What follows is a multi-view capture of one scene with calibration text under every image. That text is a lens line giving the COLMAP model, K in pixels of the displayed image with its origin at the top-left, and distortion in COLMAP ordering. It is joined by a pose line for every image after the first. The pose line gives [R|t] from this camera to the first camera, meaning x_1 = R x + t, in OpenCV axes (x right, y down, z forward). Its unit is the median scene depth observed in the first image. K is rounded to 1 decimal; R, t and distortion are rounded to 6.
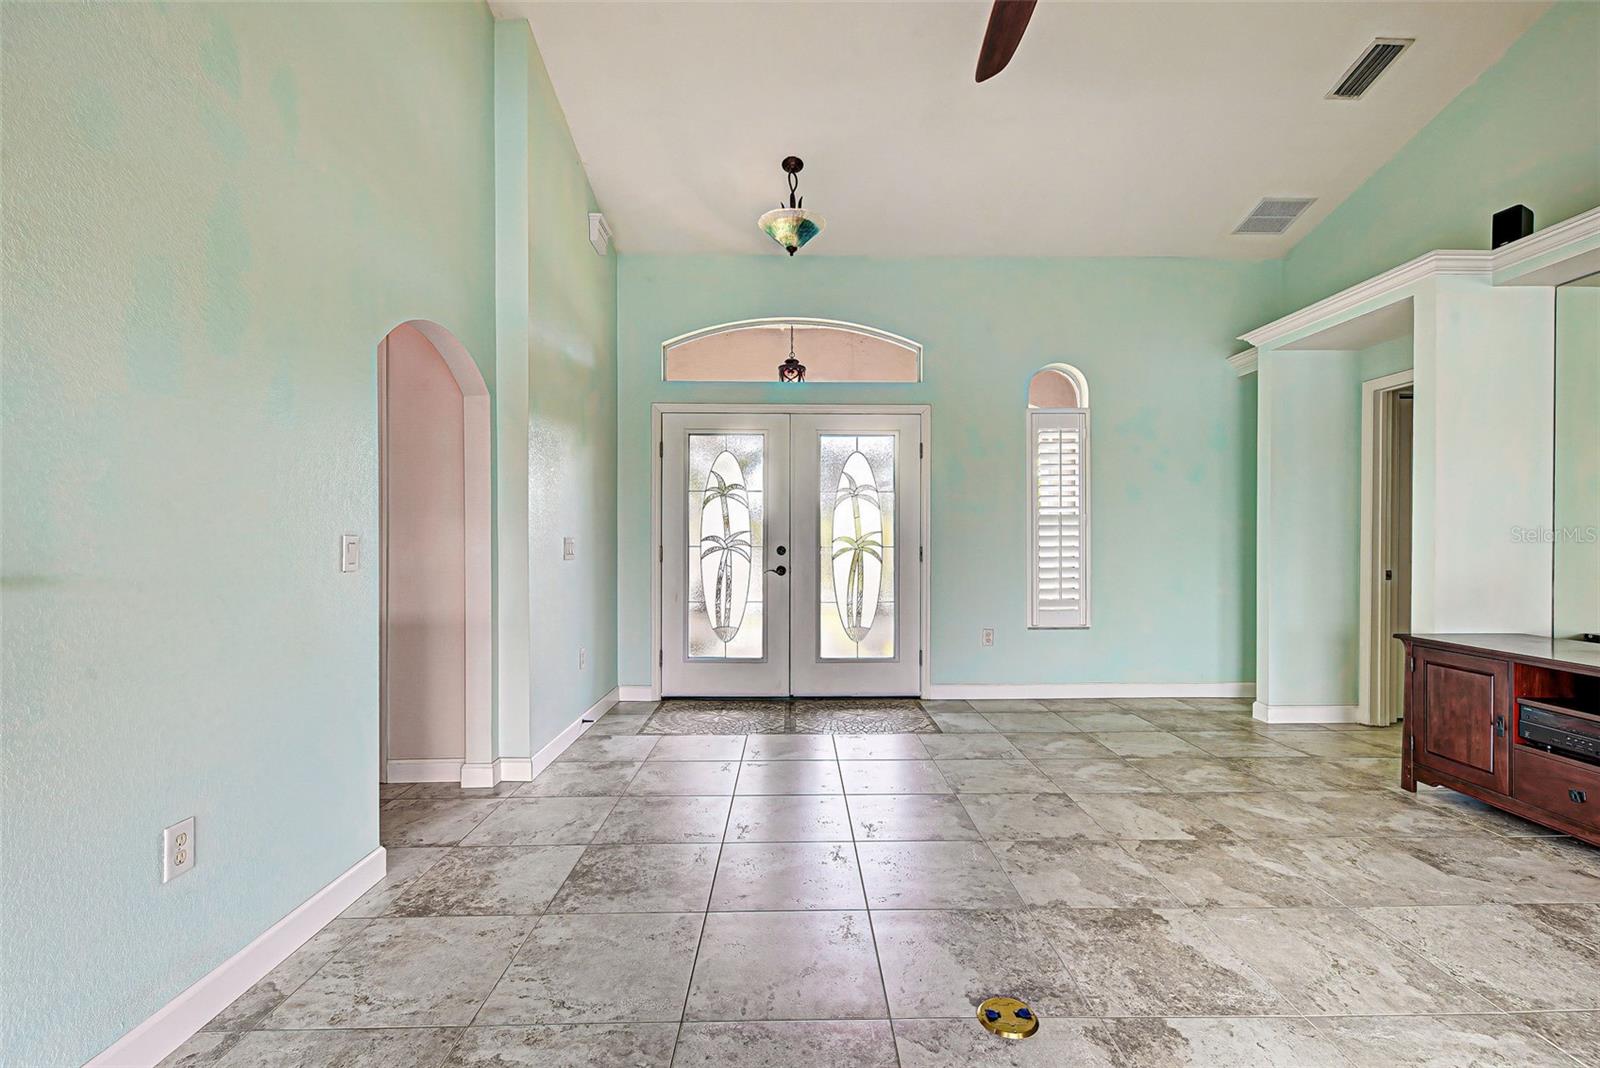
lens RADIAL K [[721.5, 0, 815.3], [0, 721.5, 542.5], [0, 0, 1]] dist [0.013730, -0.004002]
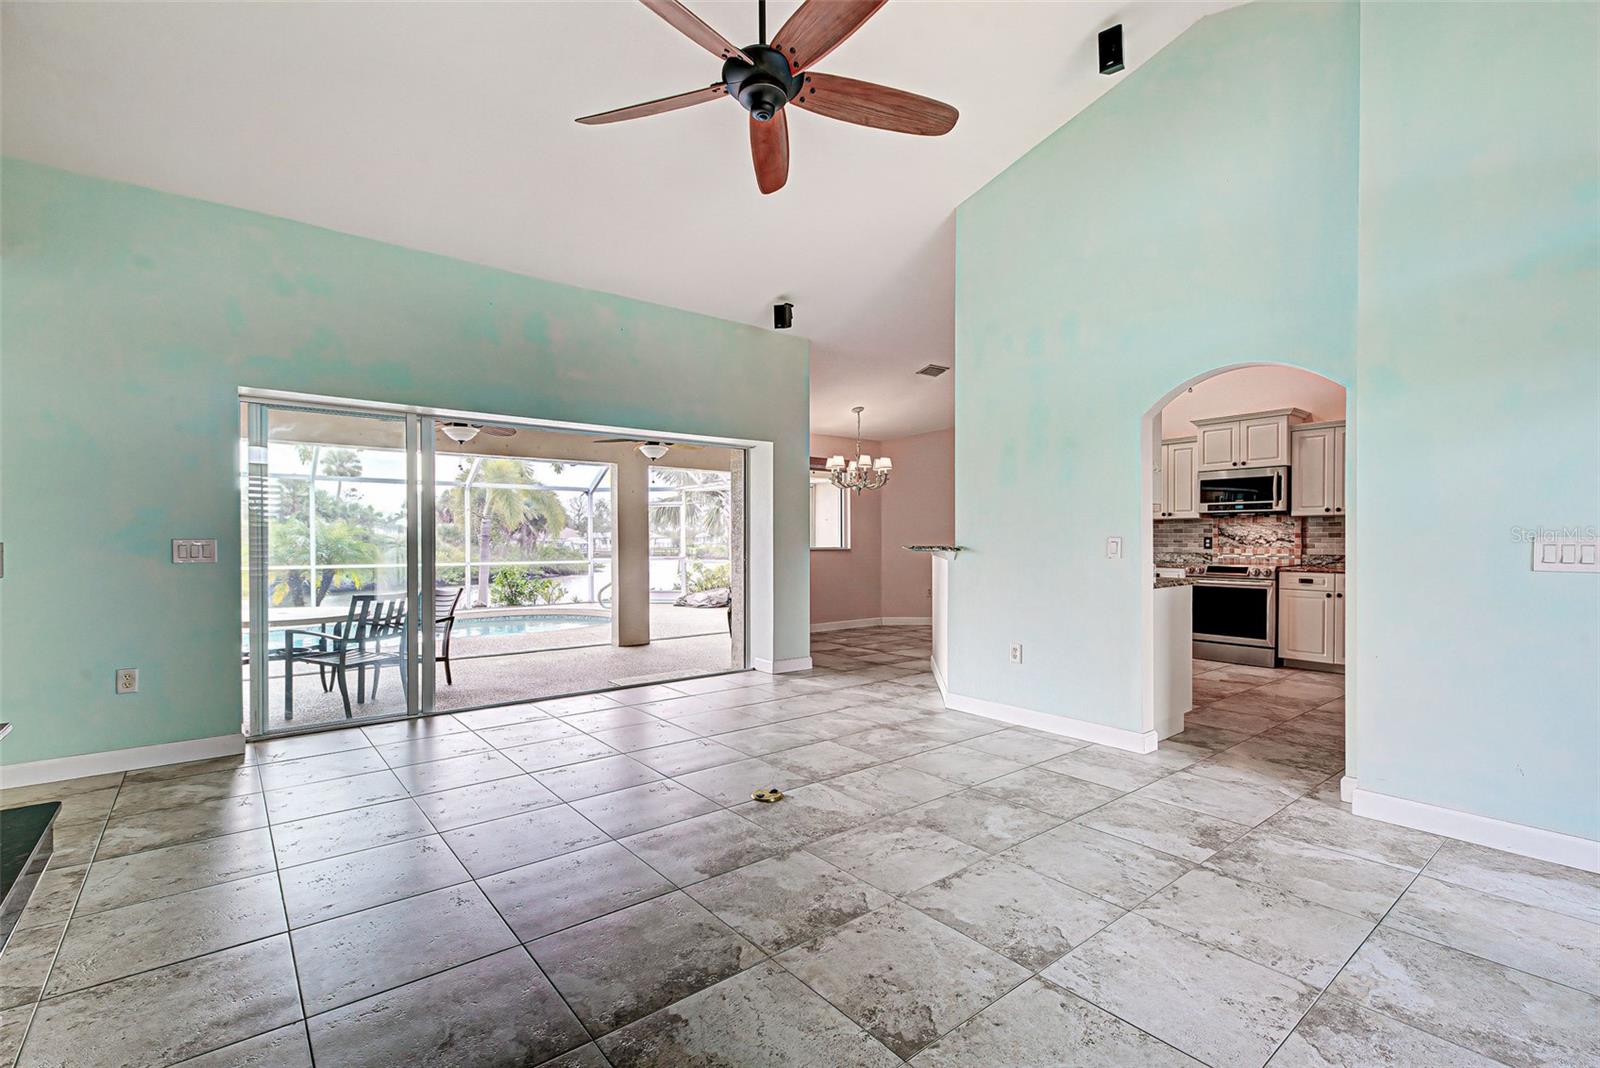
lens RADIAL K [[721.5, 0, 818.8], [0, 721.5, 545.2], [0, 0, 1]] dist [0.013730, -0.004002]
pose [[-0.785923, 0.005606, -0.618299, 0.622030], [-0.002432, 0.999923, 0.012158, -0.006304], [0.618320, 0.011059, -0.785849, 1.208123]]
